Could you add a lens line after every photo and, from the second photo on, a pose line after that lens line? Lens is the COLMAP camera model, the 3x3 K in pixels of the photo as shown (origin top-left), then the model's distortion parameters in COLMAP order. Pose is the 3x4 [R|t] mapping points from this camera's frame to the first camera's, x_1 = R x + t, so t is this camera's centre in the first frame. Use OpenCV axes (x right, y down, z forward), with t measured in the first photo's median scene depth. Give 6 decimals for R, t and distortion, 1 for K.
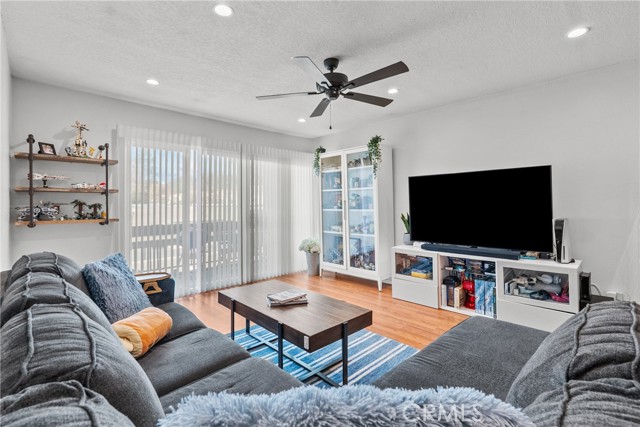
lens RADIAL K [[295.2, 0, 317.1], [0, 295.2, 197.4], [0, 0, 1]] dist [-0.005995, 0.002484]
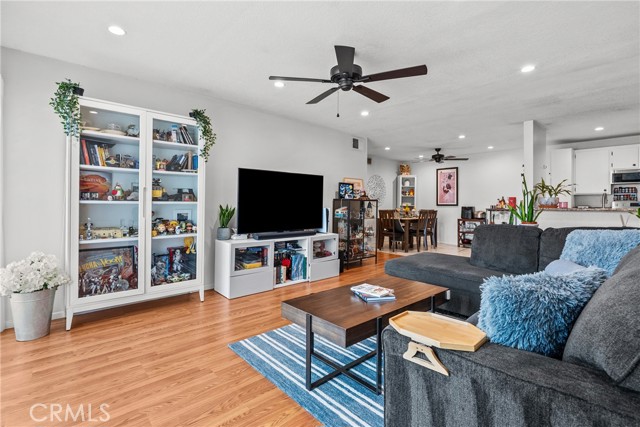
lens RADIAL K [[295.2, 0, 315.1], [0, 295.2, 199.8], [0, 0, 1]] dist [-0.005995, 0.002484]
pose [[0.036882, 0.021610, 0.999086, -0.725740], [-0.032537, 0.999262, -0.020413, 0.051740], [-0.998790, -0.031754, 0.037557, 0.808212]]
